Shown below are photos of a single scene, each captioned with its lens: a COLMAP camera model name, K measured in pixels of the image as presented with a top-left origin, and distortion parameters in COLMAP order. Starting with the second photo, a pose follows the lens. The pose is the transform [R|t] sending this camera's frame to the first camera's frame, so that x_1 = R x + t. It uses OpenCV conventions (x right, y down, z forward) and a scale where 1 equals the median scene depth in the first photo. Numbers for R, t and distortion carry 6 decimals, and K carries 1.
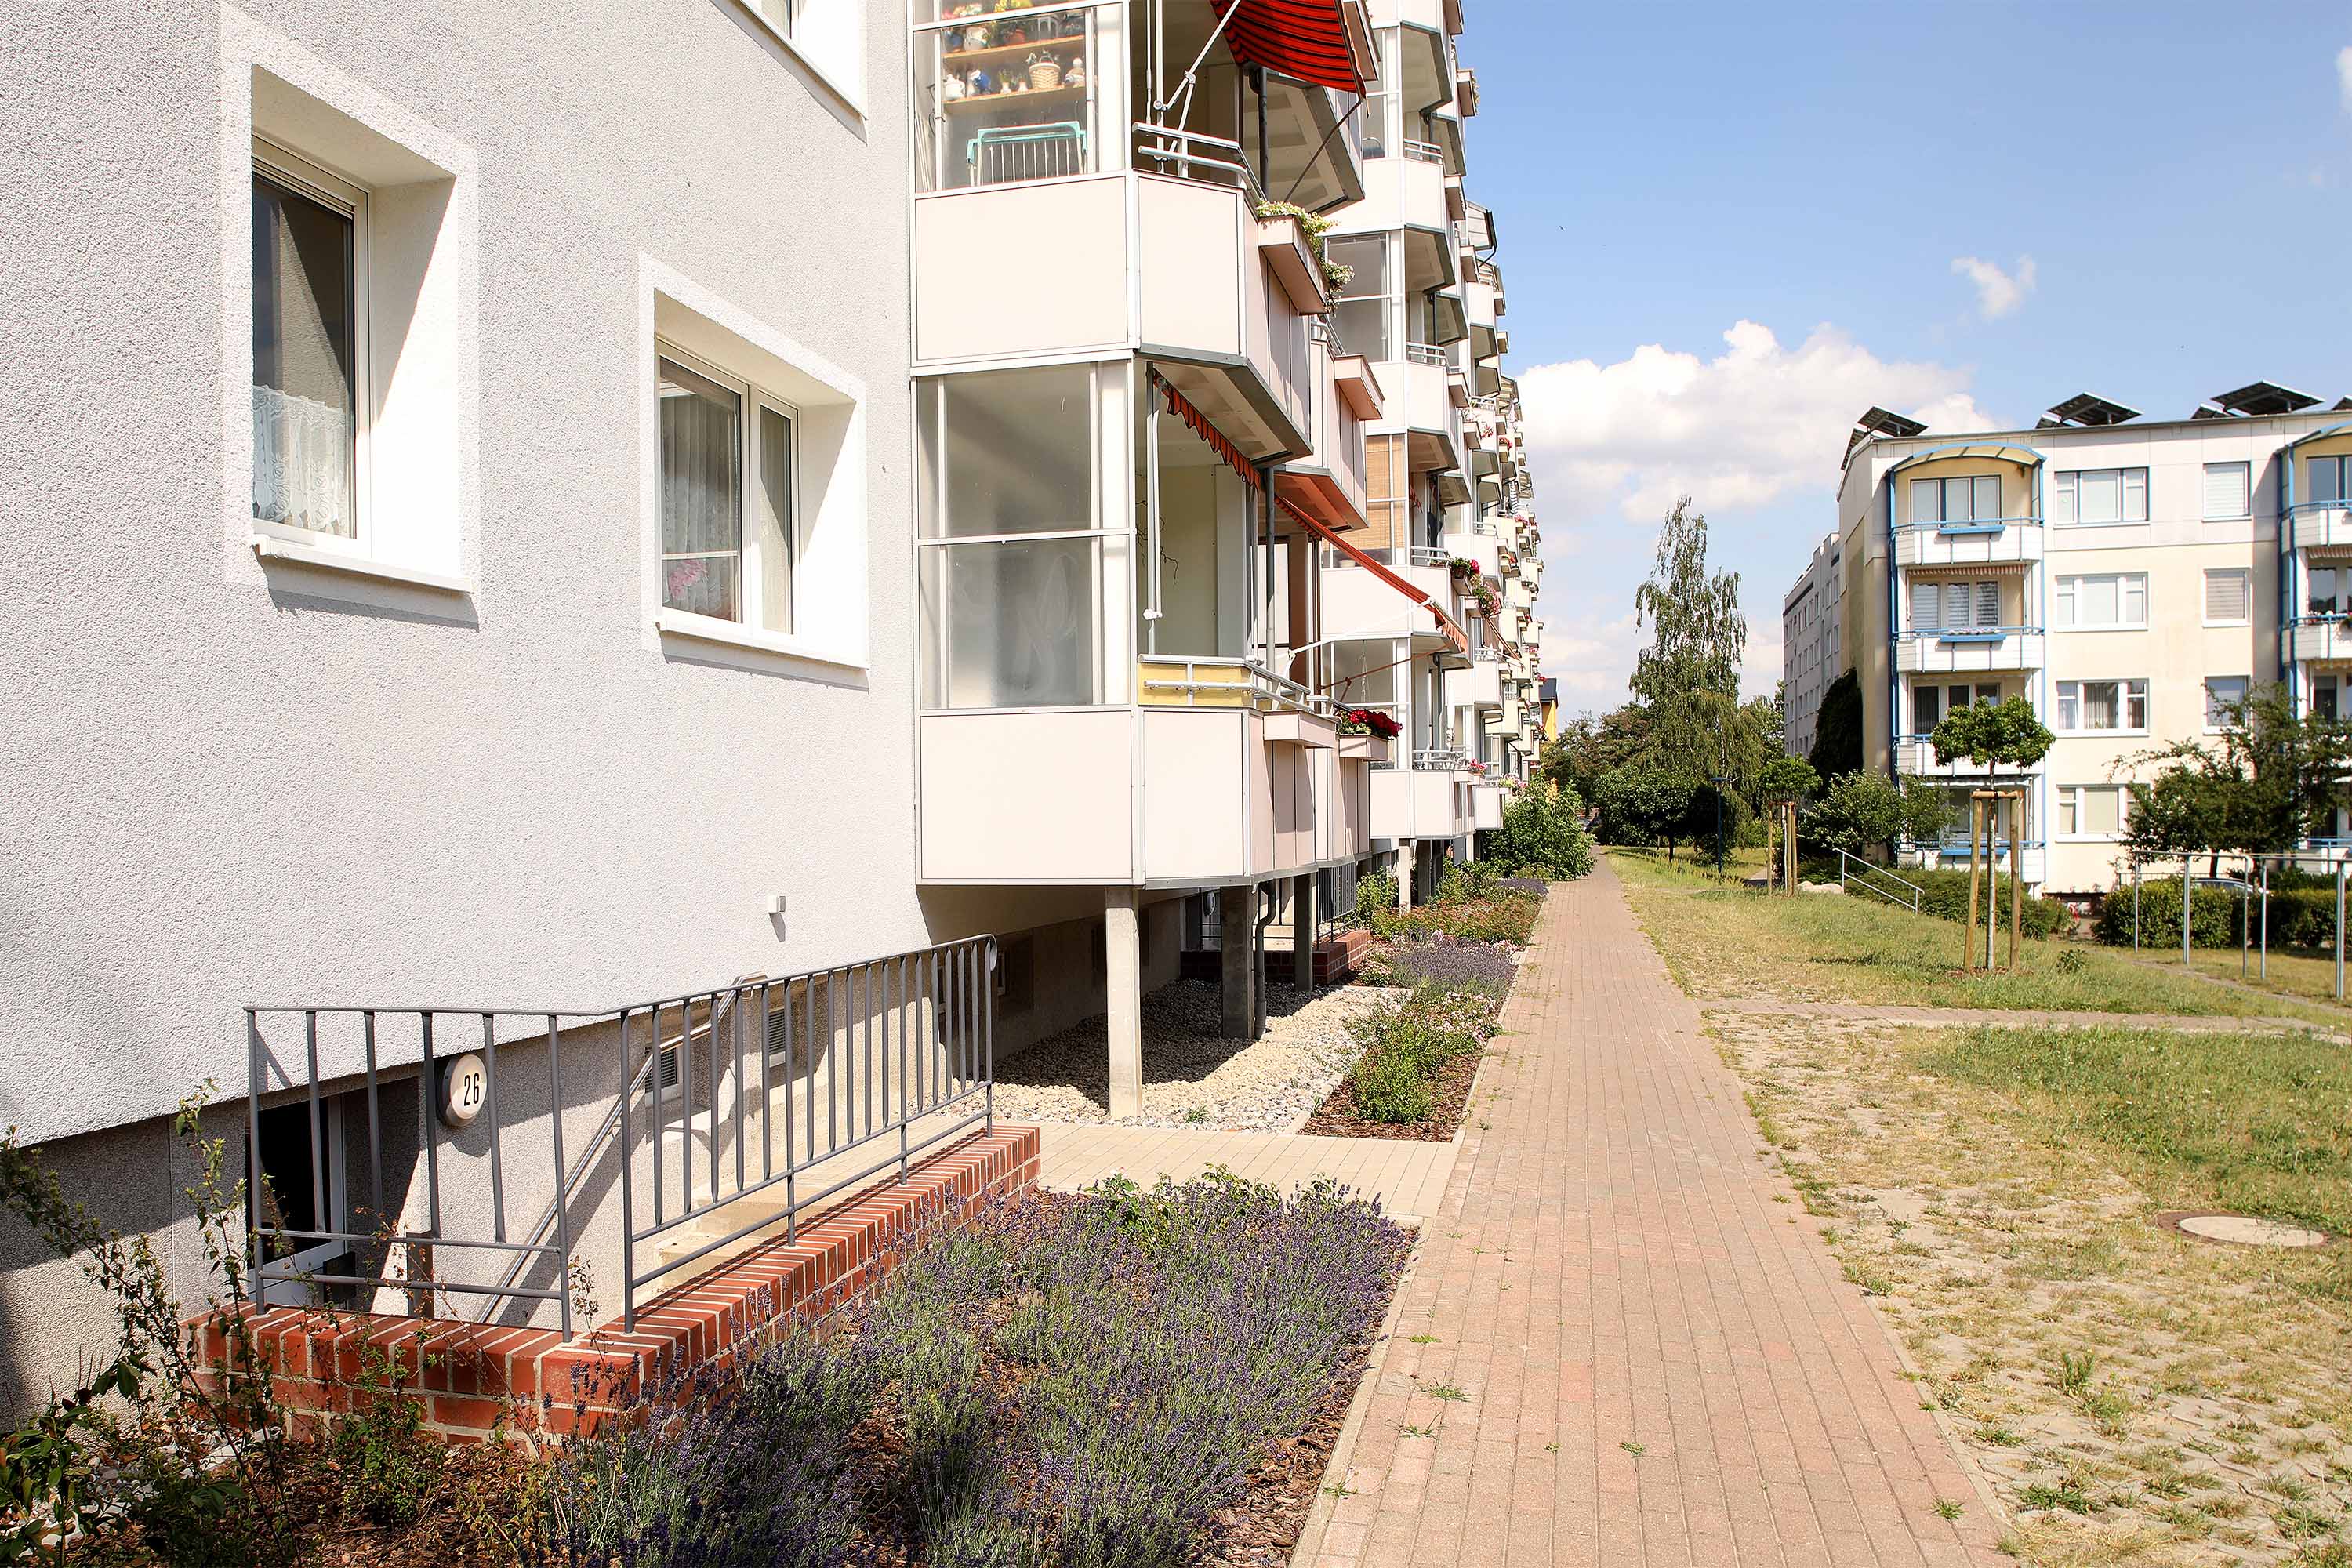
lens RADIAL K [[1651.0, 0, 1176.0], [0, 1651.0, 784.0], [0, 0, 1]] dist [0.001258, 0.005691]
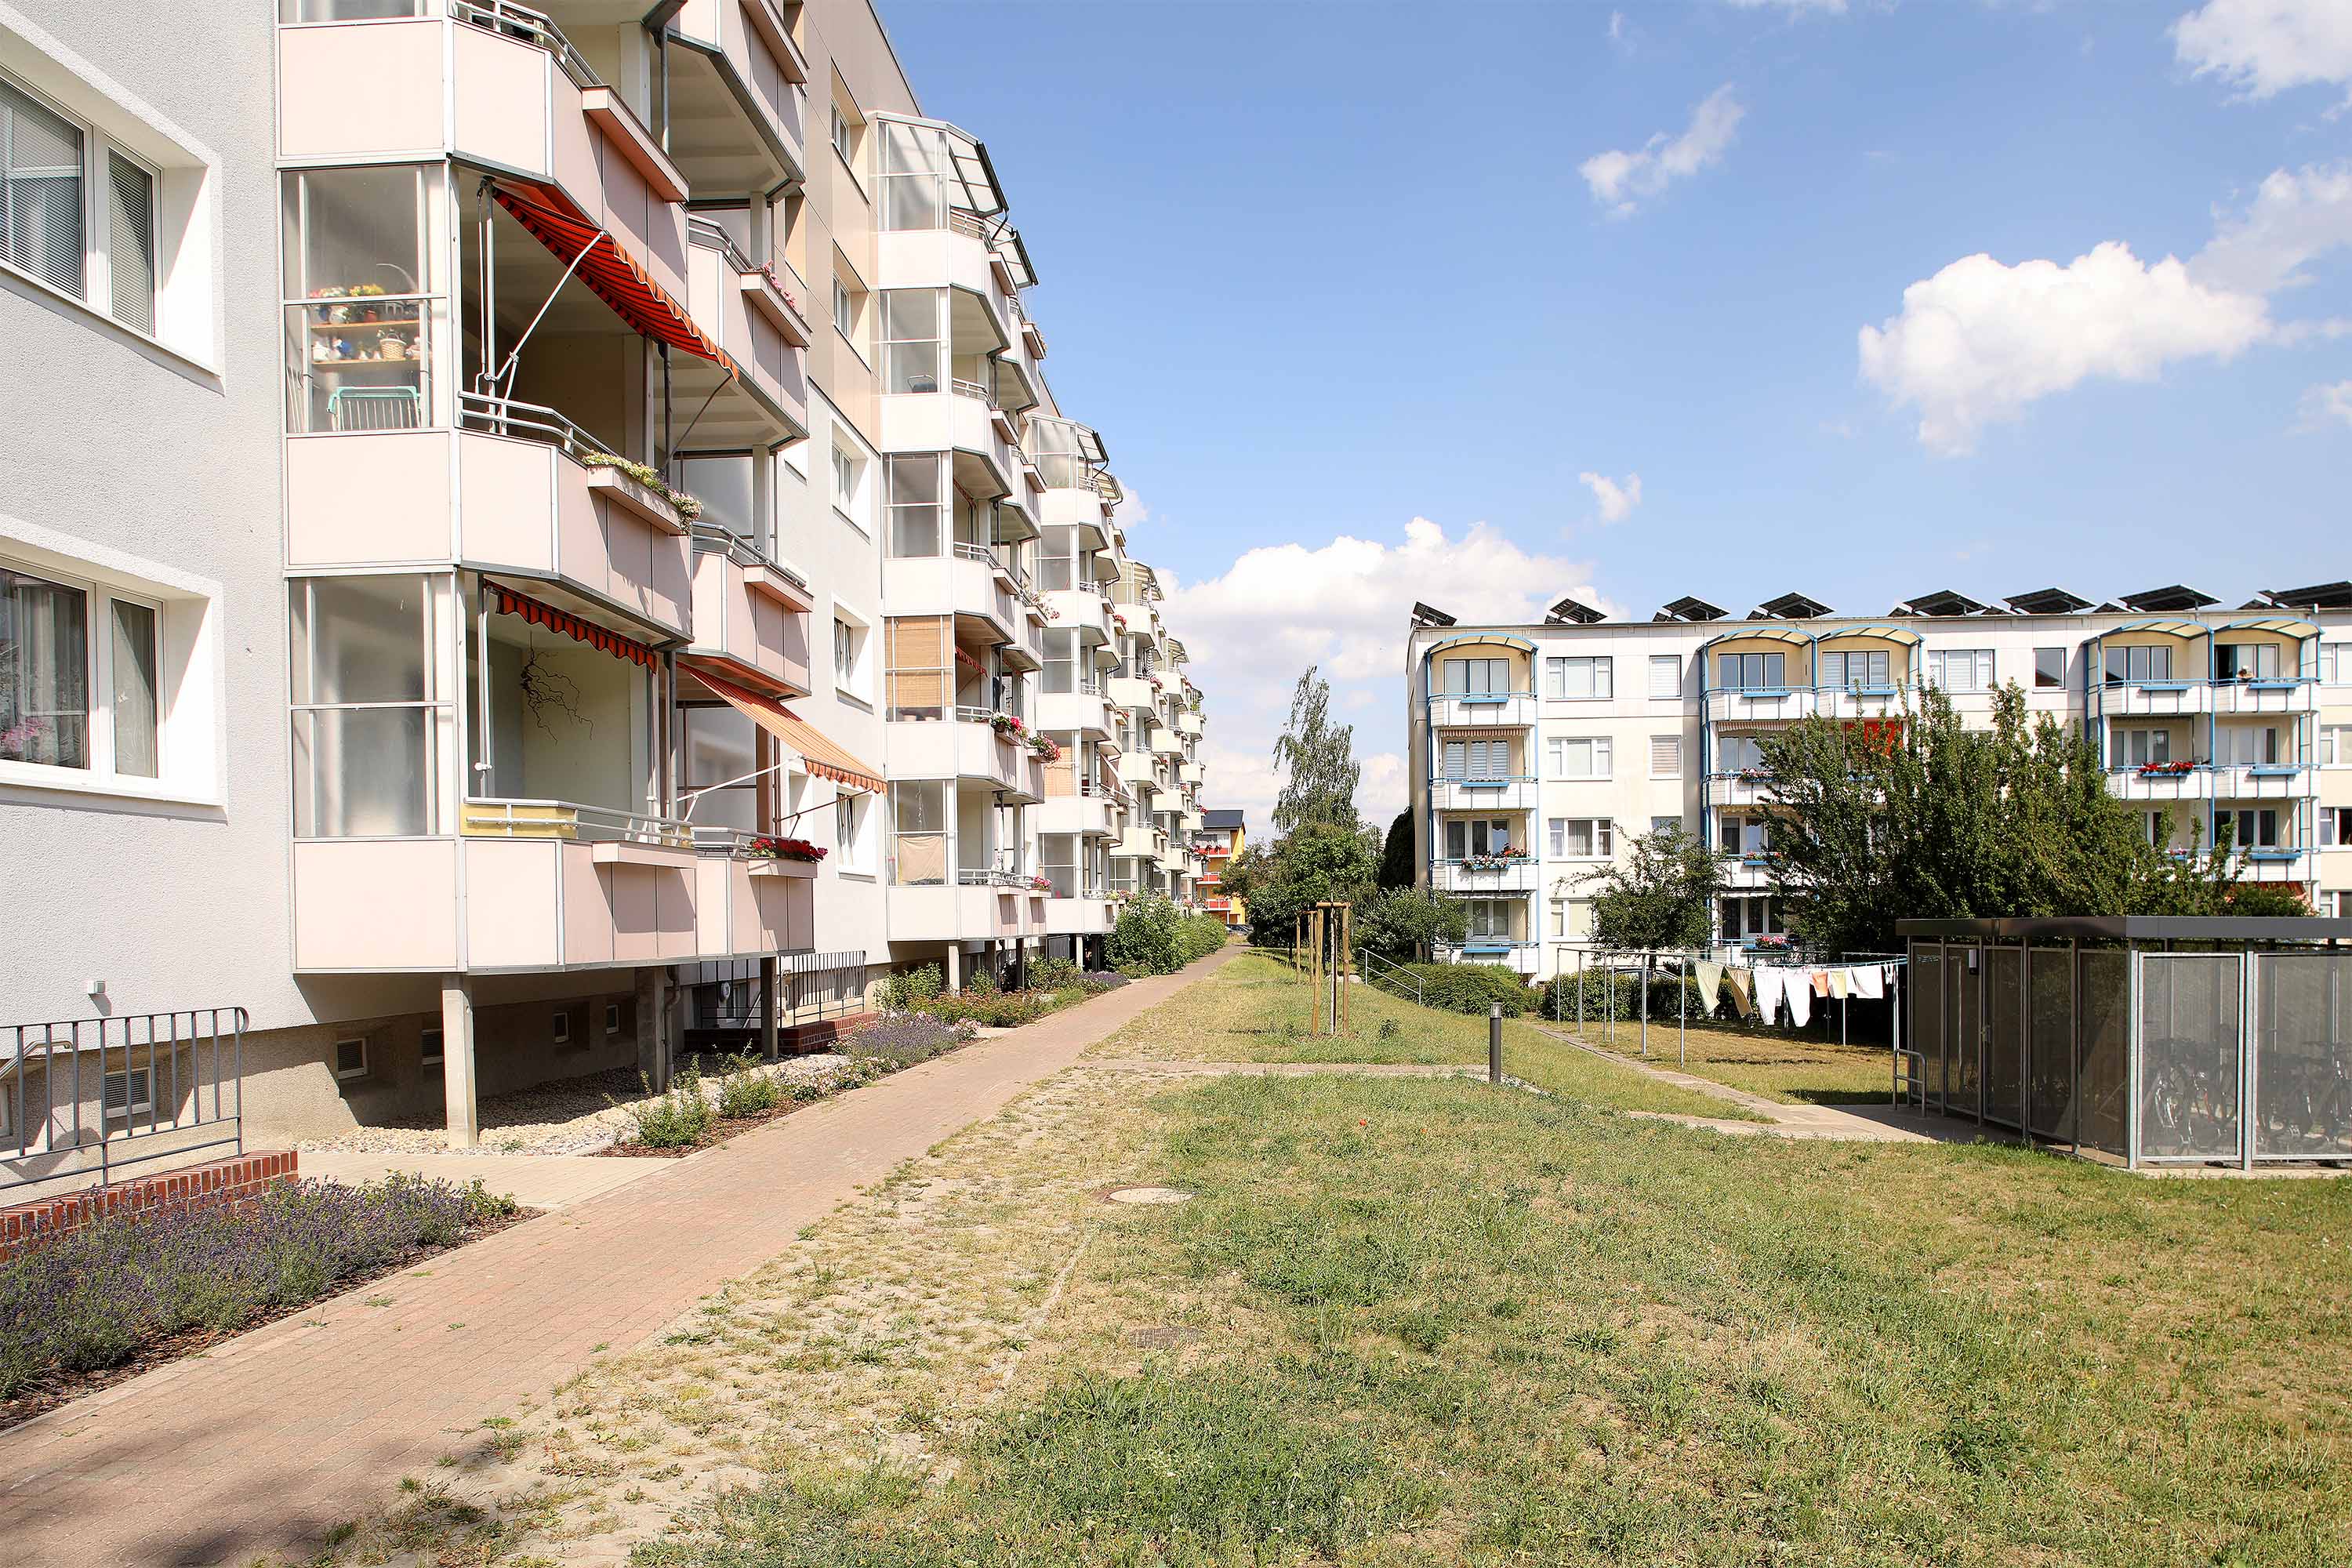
lens RADIAL K [[1391.5, 0, 1180.2], [0, 1391.5, 922.5], [0, 0, 1]] dist [-0.003758, 0.002491]
pose [[0.985975, 0.001223, 0.166889, 0.316832], [-0.004540, 0.999800, 0.019496, -0.002507], [-0.166832, -0.019980, 0.985783, -0.169975]]
